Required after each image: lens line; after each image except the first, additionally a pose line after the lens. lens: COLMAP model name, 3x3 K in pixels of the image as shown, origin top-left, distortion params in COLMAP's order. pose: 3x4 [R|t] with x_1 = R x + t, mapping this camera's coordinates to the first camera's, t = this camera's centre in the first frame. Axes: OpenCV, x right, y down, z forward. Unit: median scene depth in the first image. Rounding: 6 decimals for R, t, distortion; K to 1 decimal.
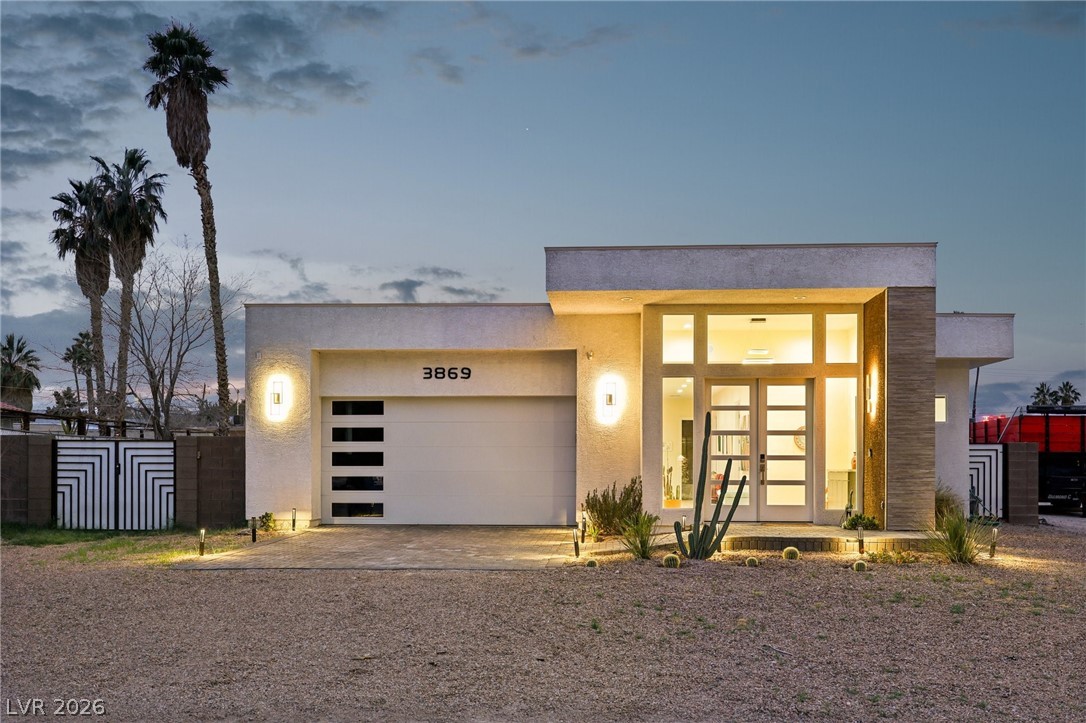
lens RADIAL K [[1063.0, 0, 541.7], [0, 1063.0, 466.3], [0, 0, 1]] dist [-0.003169, 0.003951]
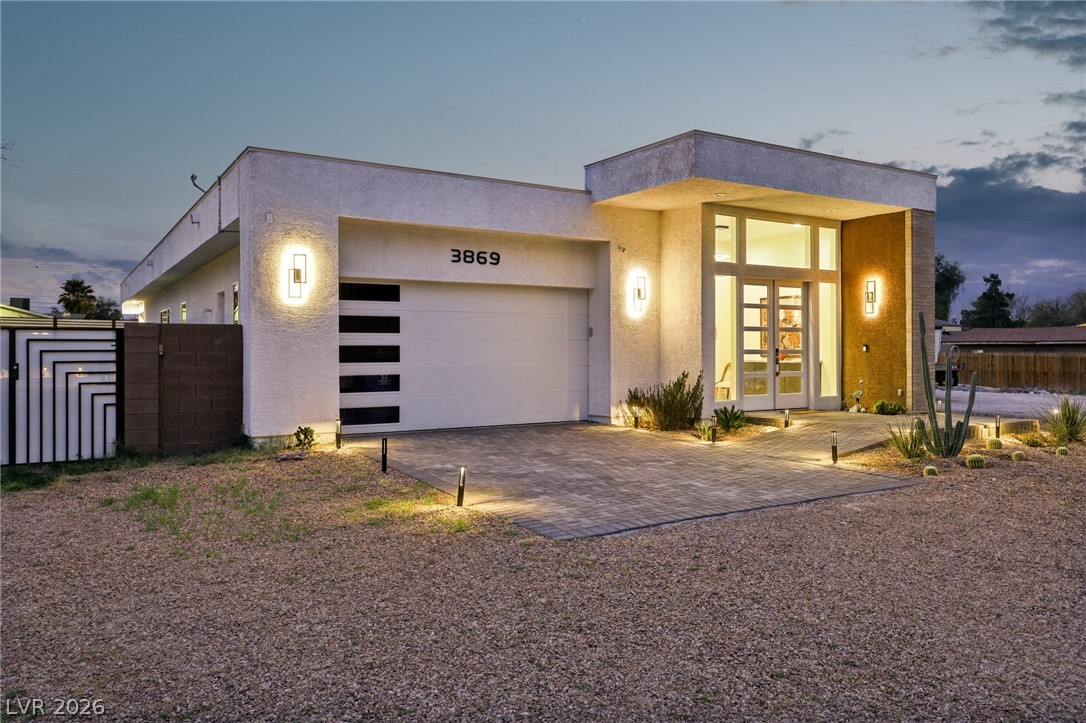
lens RADIAL K [[796.6, 0, 543.2], [0, 796.6, 344.7], [0, 0, 1]] dist [-0.001050, -0.001061]
pose [[0.816383, -0.000053, 0.577510, -0.430526], [0.001846, 0.999995, -0.002518, -0.012560], [-0.577507, 0.003122, 0.816379, 0.424677]]
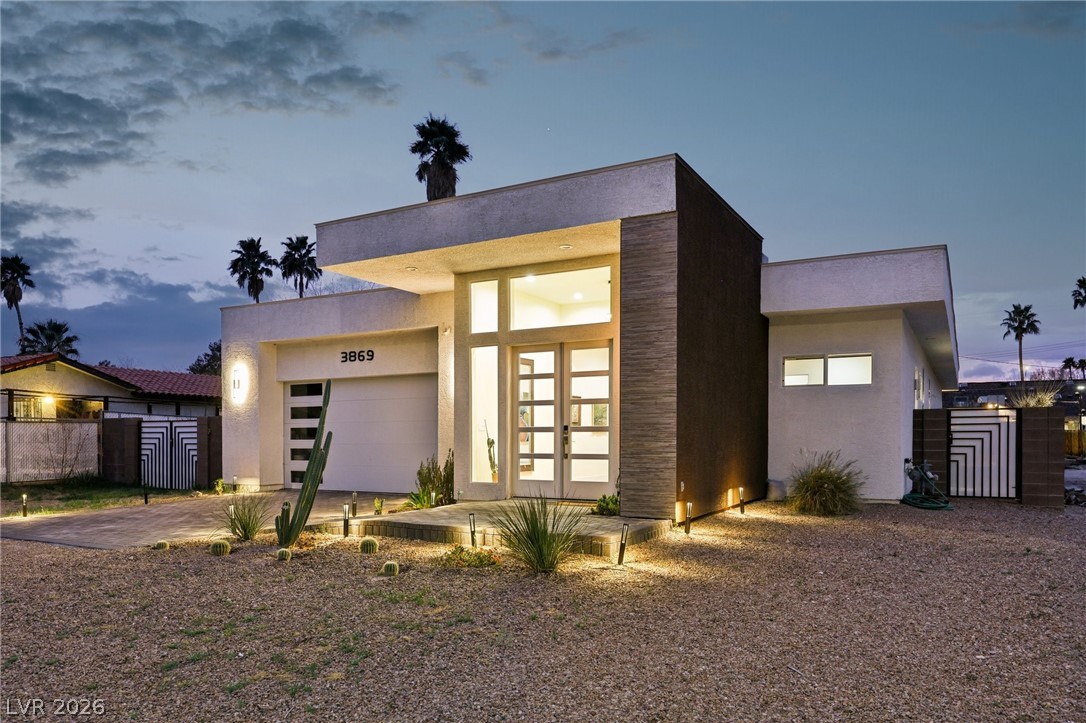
lens RADIAL K [[756.6, 0, 544.5], [0, 756.6, 448.7], [0, 0, 1]] dist [-0.000110, -0.000954]
pose [[0.901540, 0.001062, -0.432695, 0.433382], [0.005422, 0.999891, 0.013750, -0.000257], [0.432662, -0.014742, 0.901436, 0.370029]]
